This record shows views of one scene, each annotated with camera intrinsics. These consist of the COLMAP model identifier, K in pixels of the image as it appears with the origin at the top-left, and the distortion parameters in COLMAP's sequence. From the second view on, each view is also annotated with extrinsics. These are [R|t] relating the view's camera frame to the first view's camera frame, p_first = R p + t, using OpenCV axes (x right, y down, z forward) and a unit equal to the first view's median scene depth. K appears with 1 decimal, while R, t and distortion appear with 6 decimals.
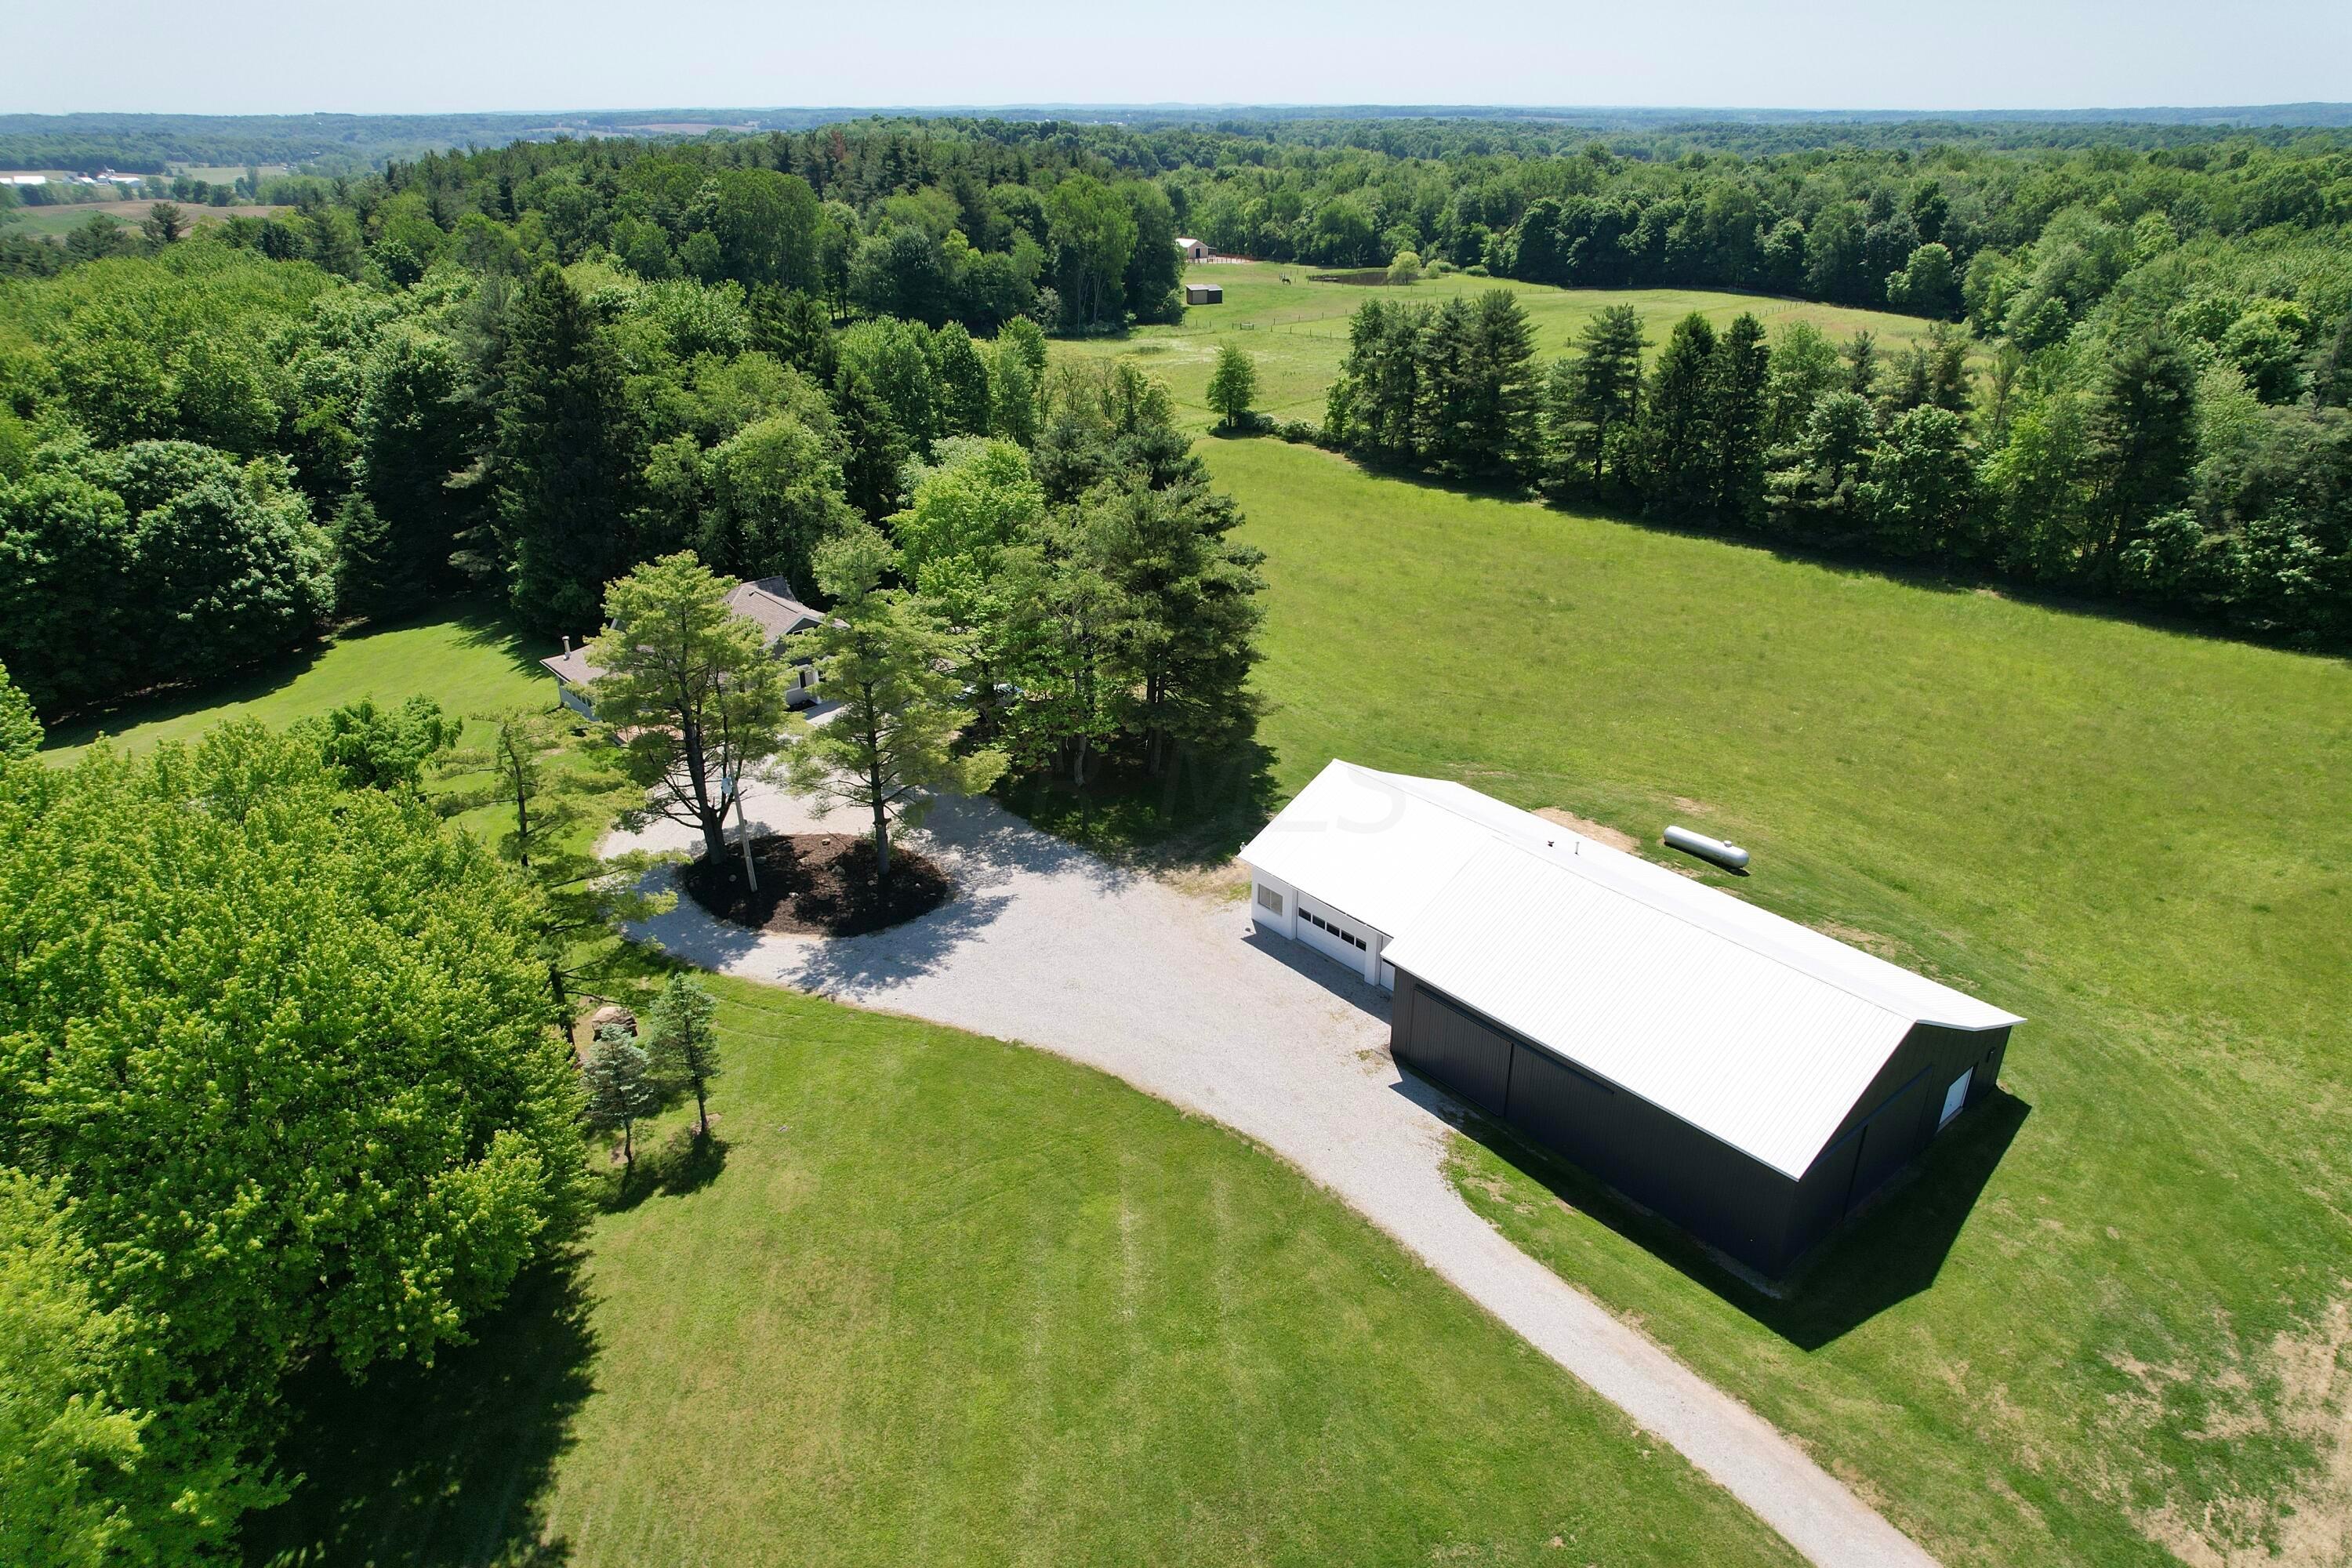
lens RADIAL K [[1501.8, 0, 1178.3], [0, 1501.8, 797.5], [0, 0, 1]] dist [-0.077573, 0.070969]
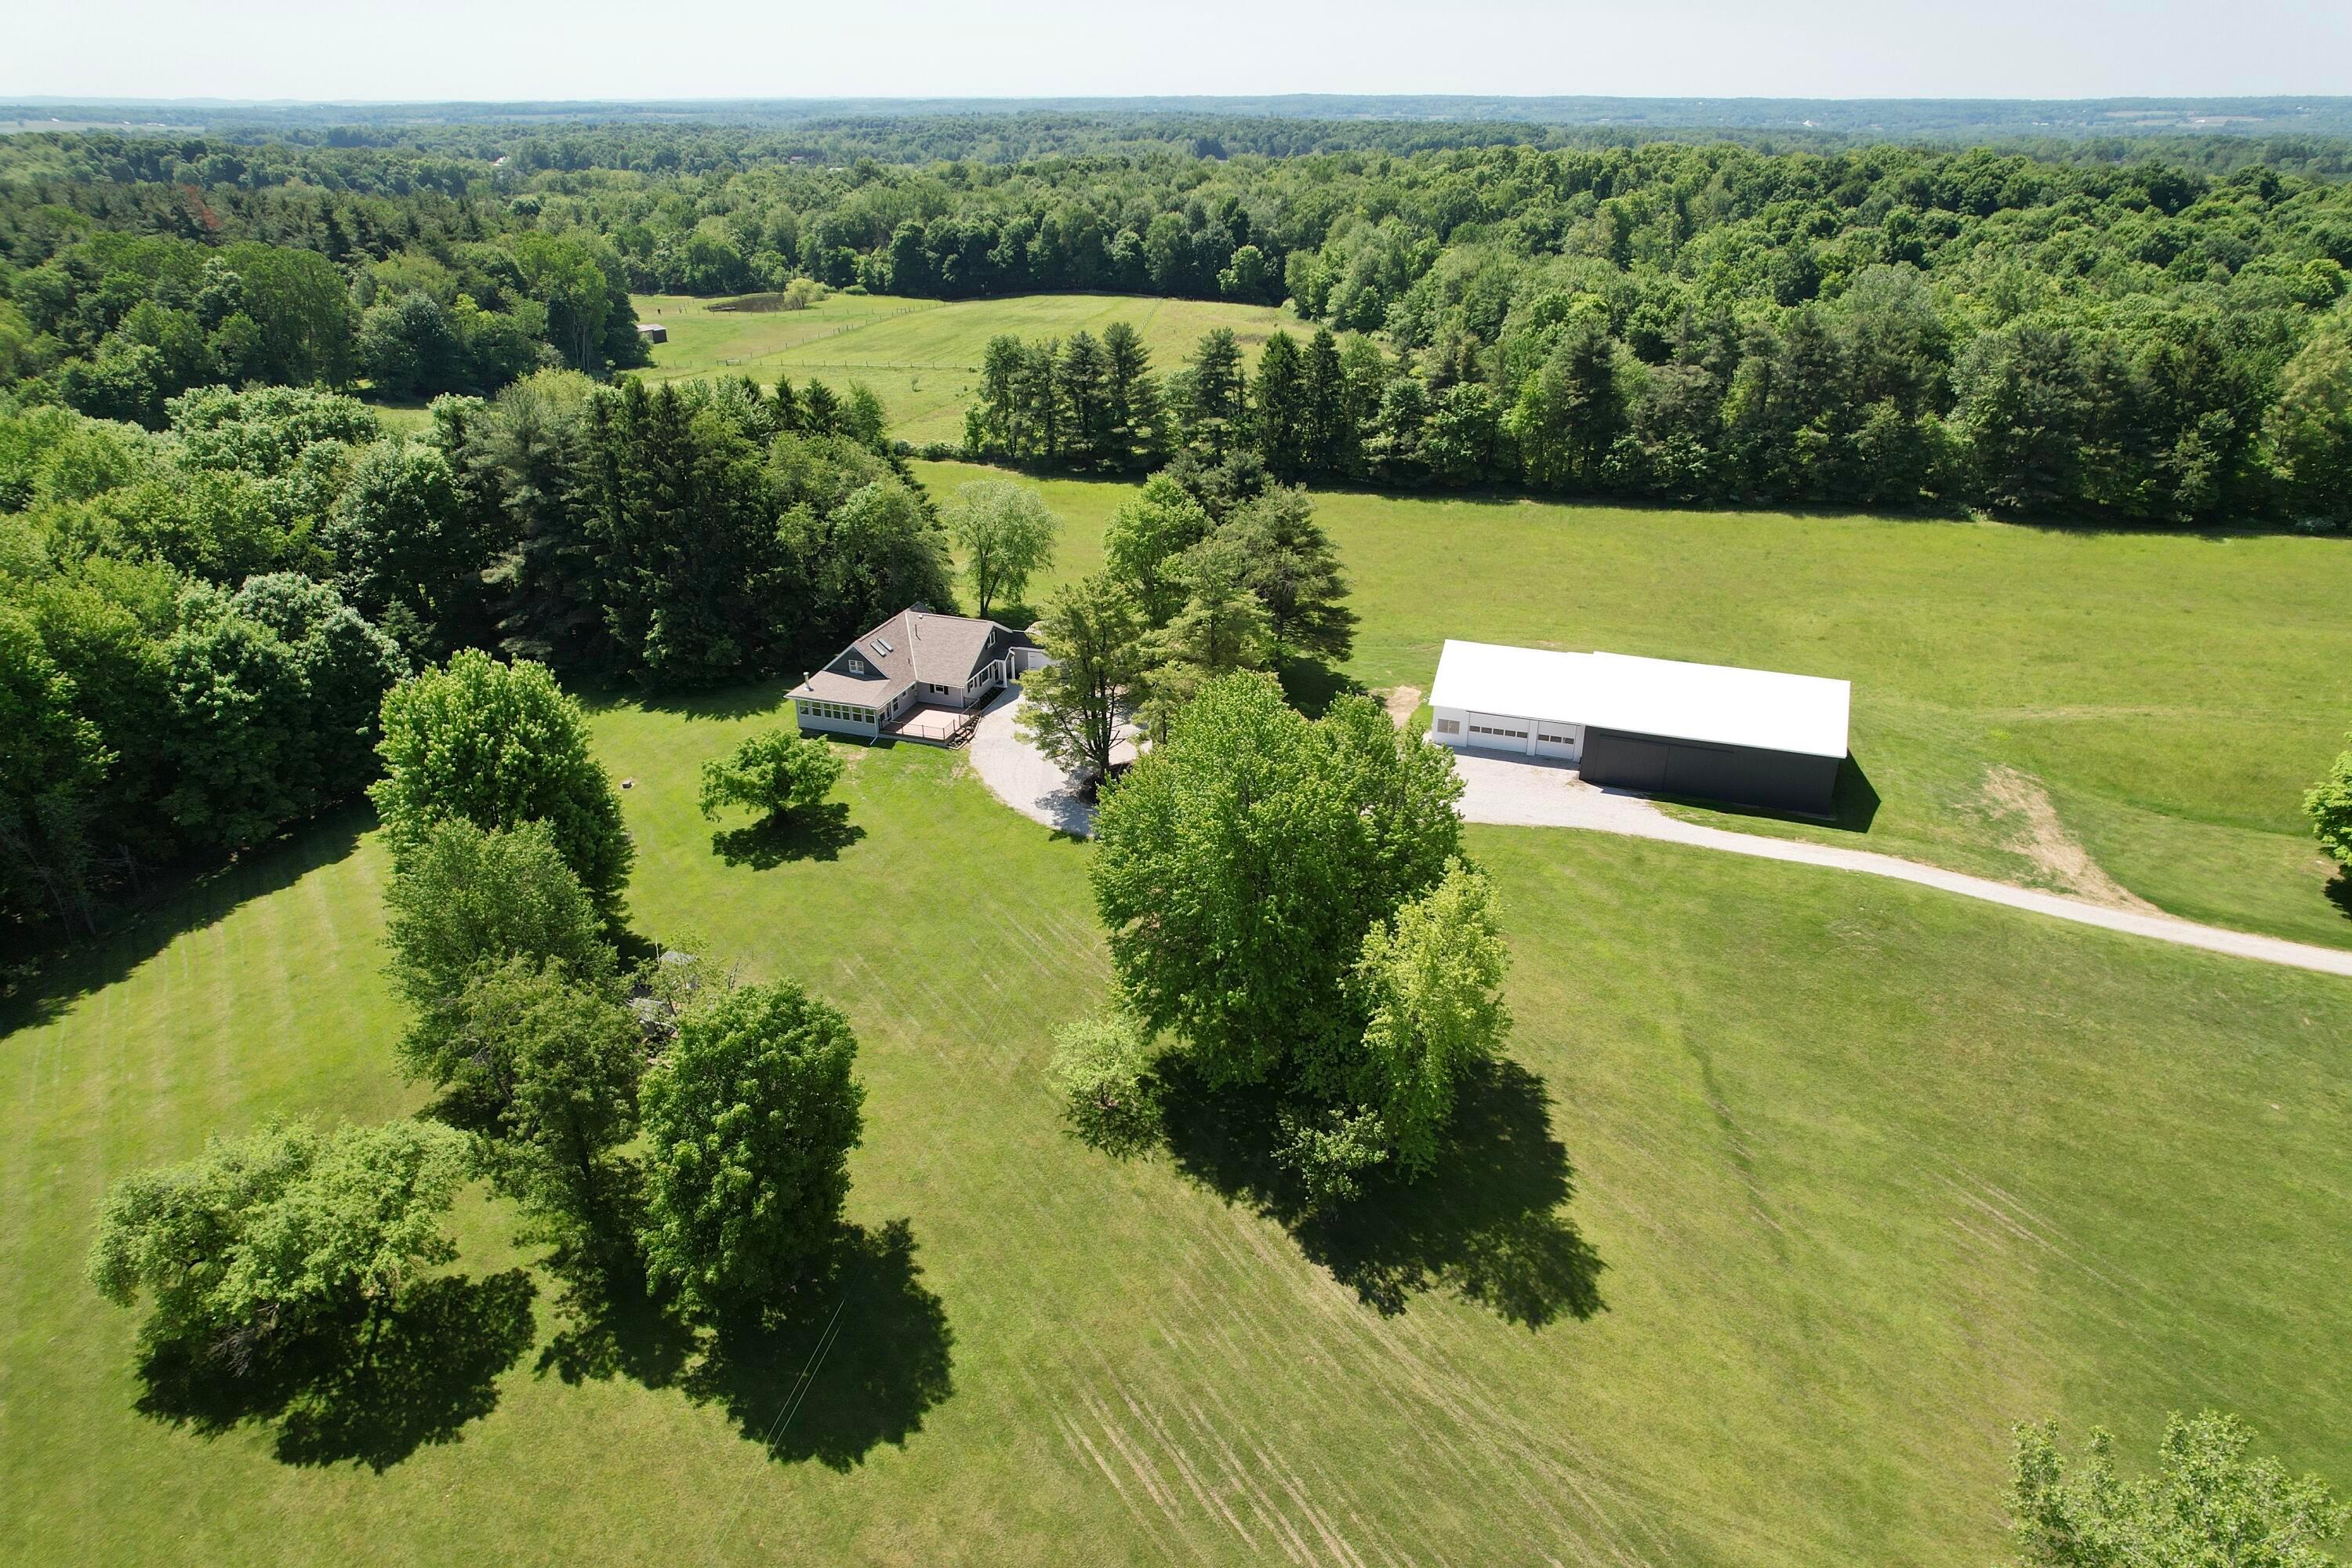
lens RADIAL K [[1501.8, 0, 1178.3], [0, 1501.8, 797.5], [0, 0, 1]] dist [-0.077573, 0.070969]
pose [[0.860120, -0.217860, 0.461227, -0.499159], [0.215504, 0.974747, 0.058539, -0.008414], [-0.462333, 0.049046, 0.885349, -0.166611]]
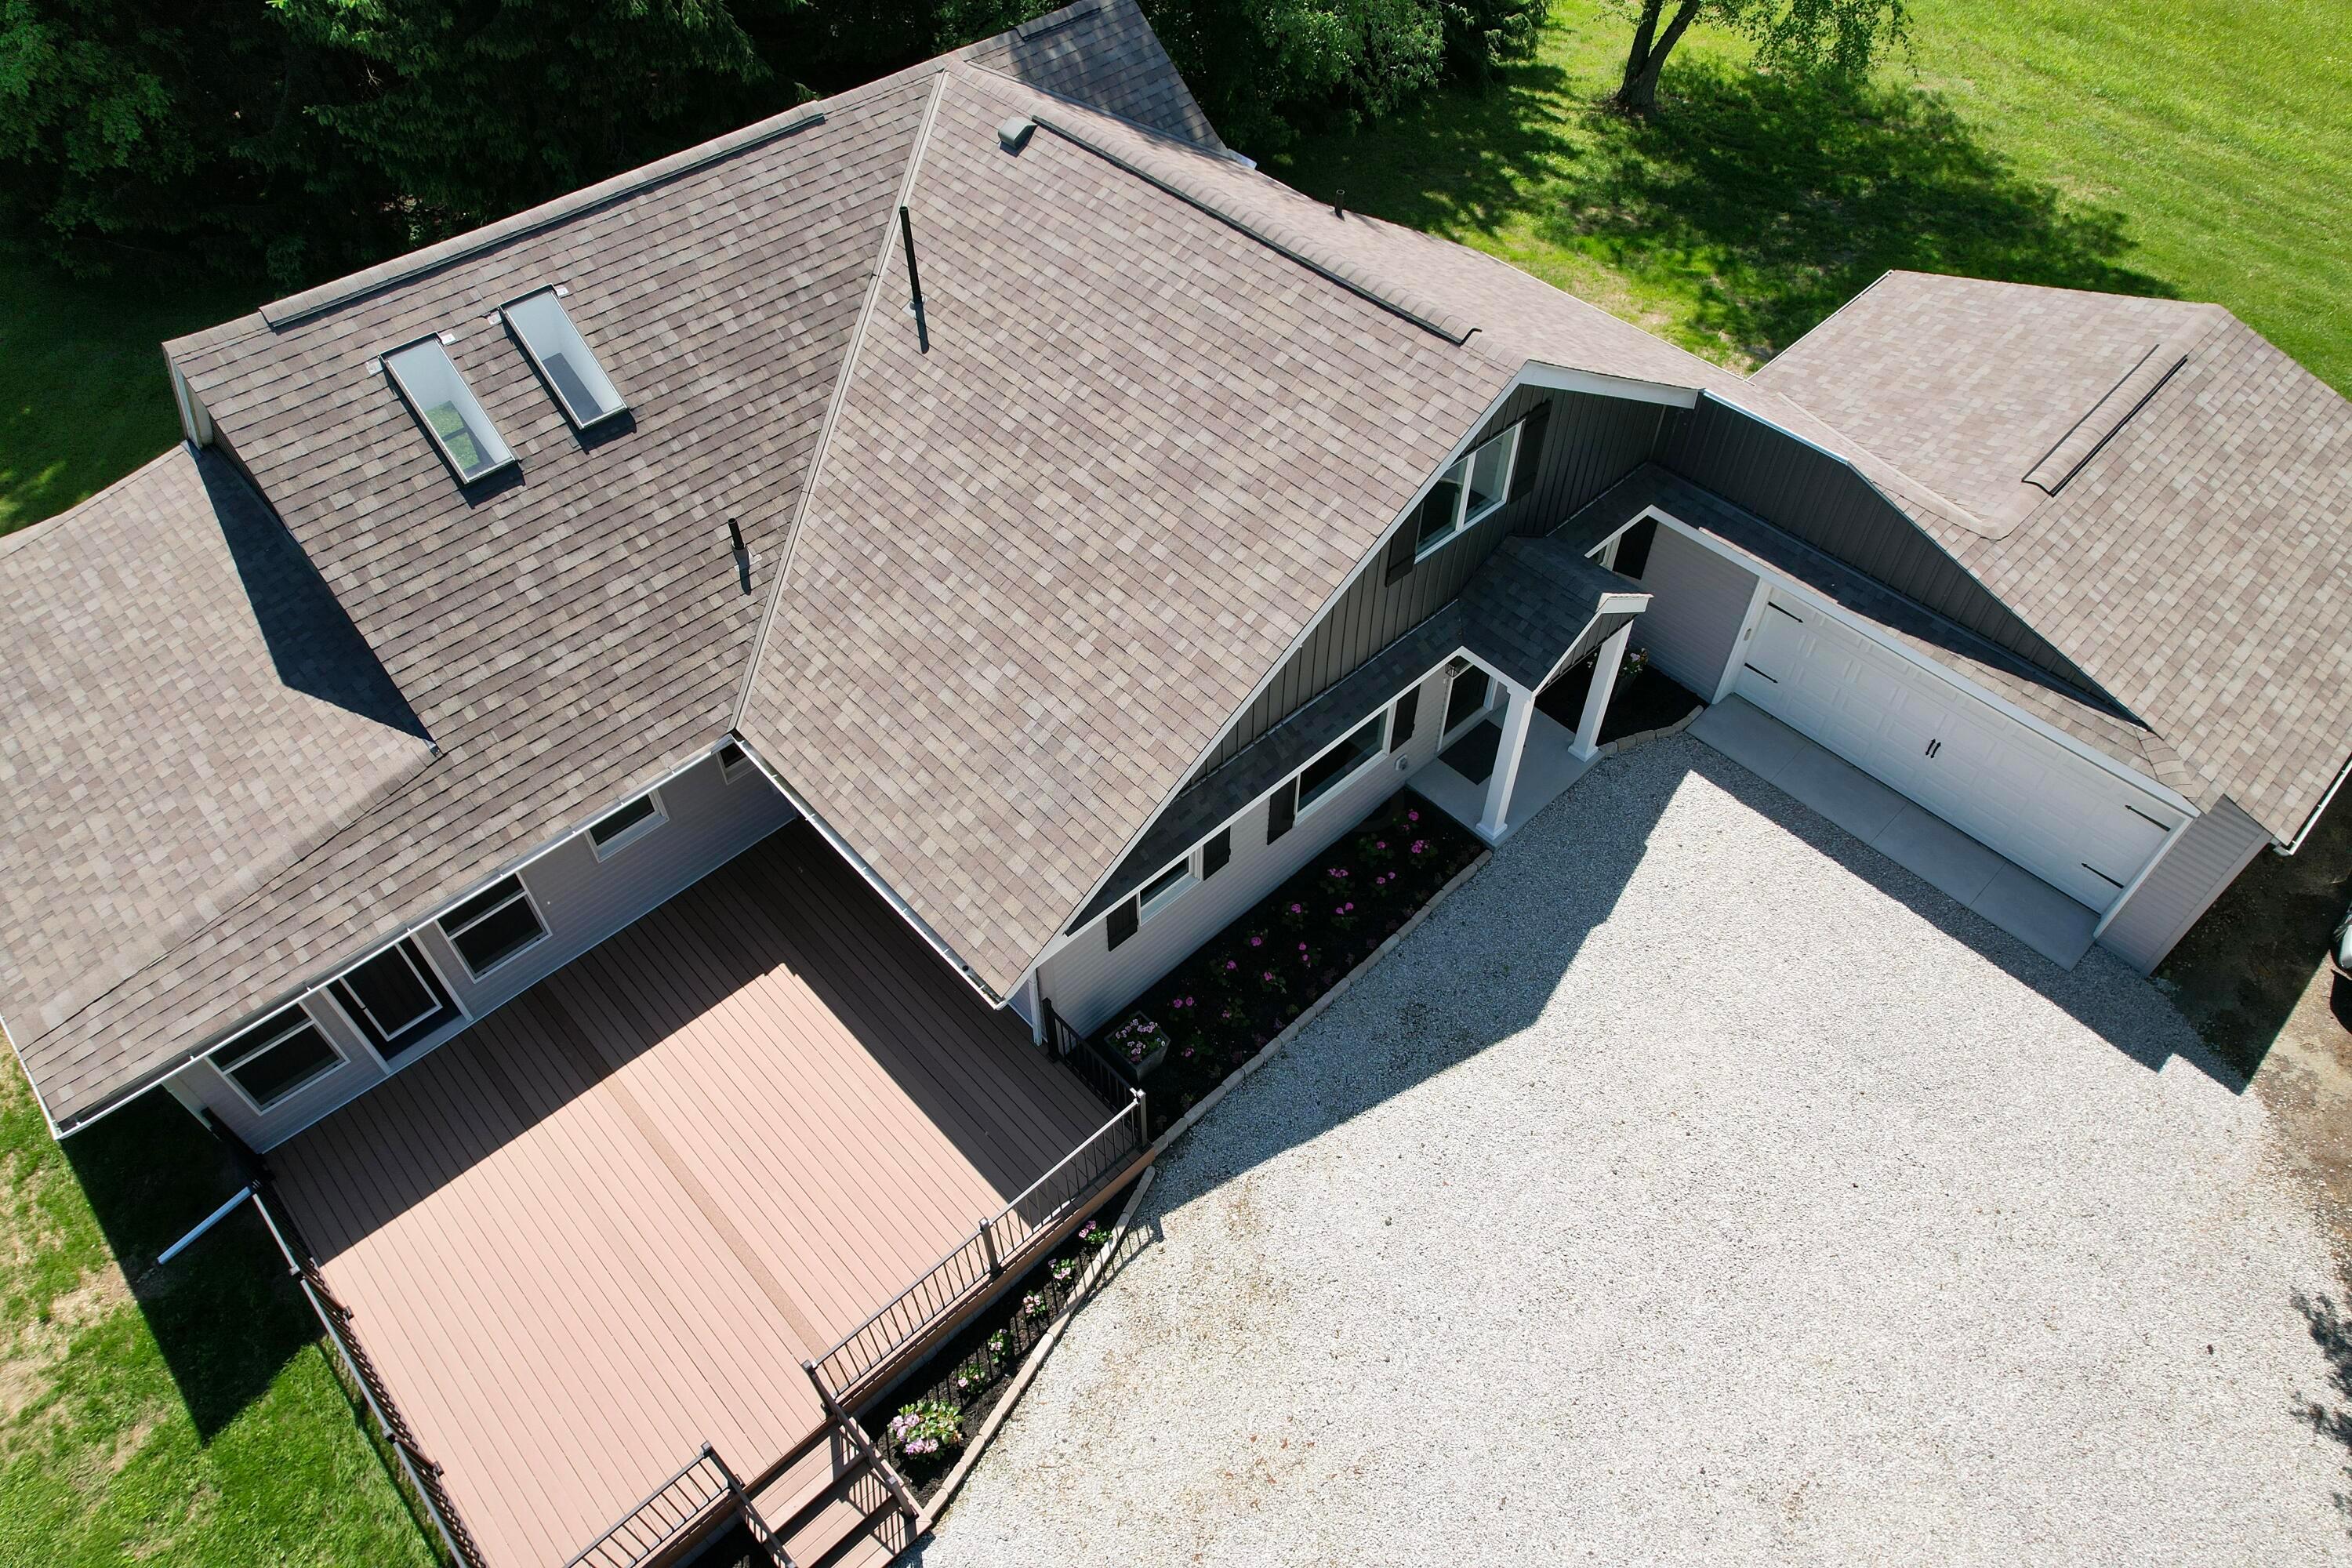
lens RADIAL K [[1501.8, 0, 1178.3], [0, 1501.8, 797.5], [0, 0, 1]] dist [-0.077573, 0.070969]
pose [[0.999016, -0.031859, 0.030854, -0.189767], [0.016369, 0.911438, 0.411112, -0.094508], [-0.041220, -0.410202, 0.911063, 0.562636]]
